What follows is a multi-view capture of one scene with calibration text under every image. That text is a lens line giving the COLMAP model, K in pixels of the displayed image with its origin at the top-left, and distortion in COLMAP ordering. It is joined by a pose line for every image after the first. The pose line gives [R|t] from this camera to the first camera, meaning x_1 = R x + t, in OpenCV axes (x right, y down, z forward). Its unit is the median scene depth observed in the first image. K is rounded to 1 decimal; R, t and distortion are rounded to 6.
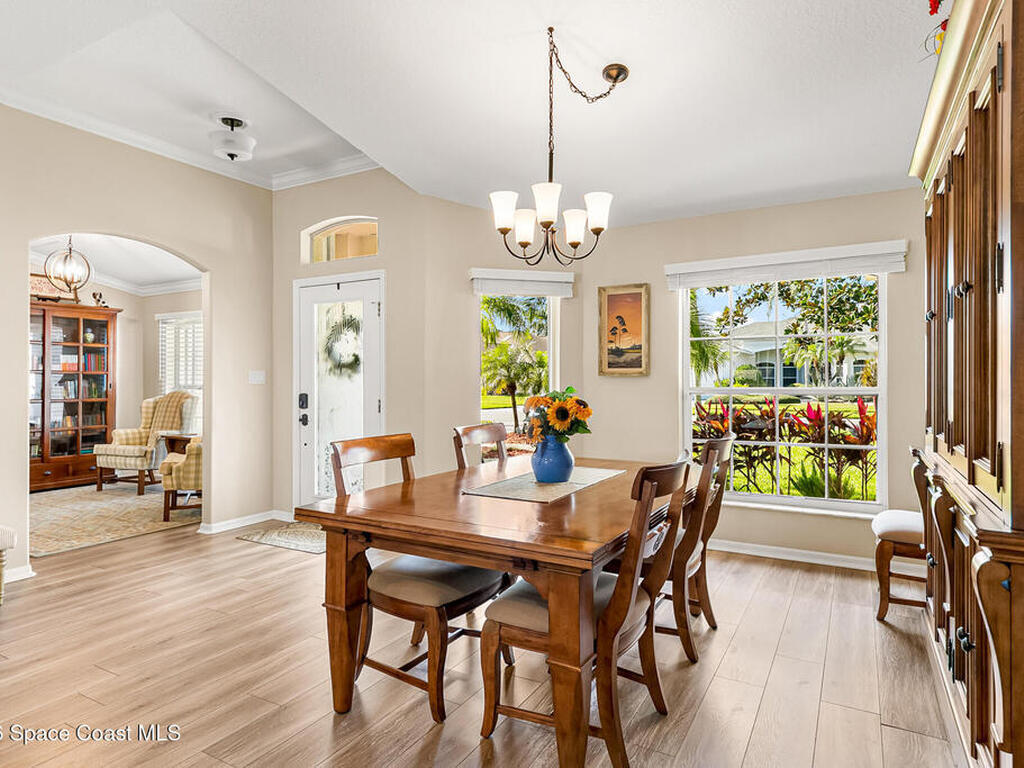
lens RADIAL K [[638.6, 0, 512.0], [0, 638.6, 384.0], [0, 0, 1]] dist [-0.002984, -0.000368]
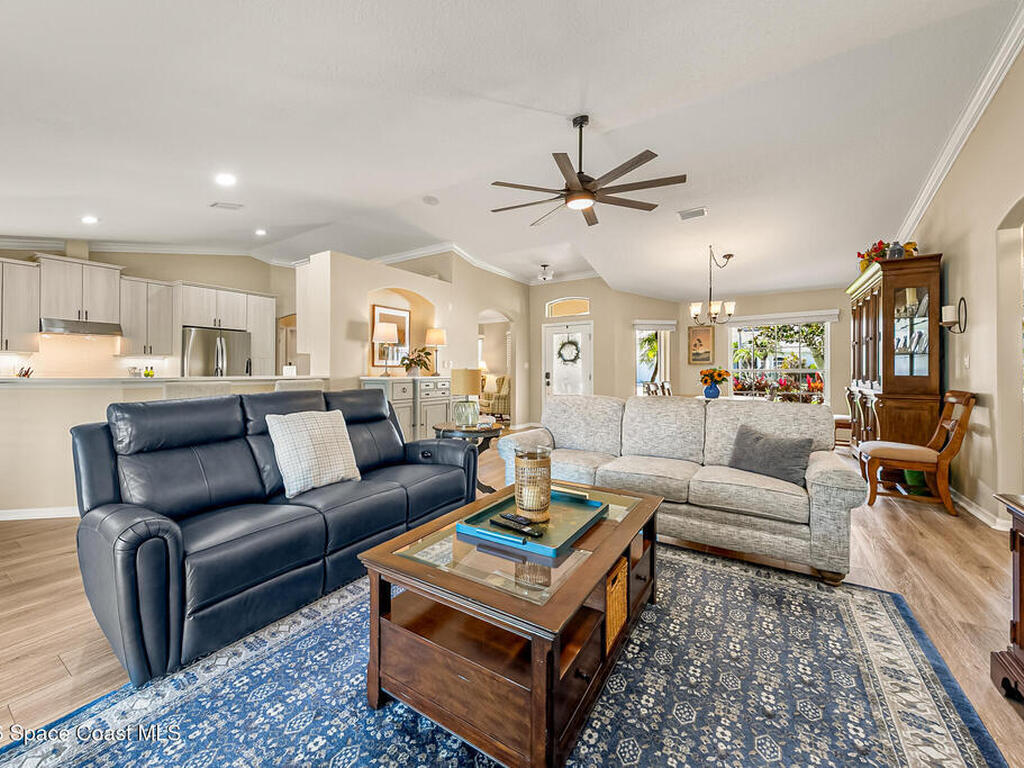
lens RADIAL K [[420.8, 0, 464.9], [0, 420.8, 377.2], [0, 0, 1]] dist [0.000892, 0.000011]
pose [[0.991846, 0.003550, -0.127392, -0.459198], [-0.002555, 0.999965, 0.007973, 0.022516], [0.127416, -0.007582, 0.991820, -0.606235]]
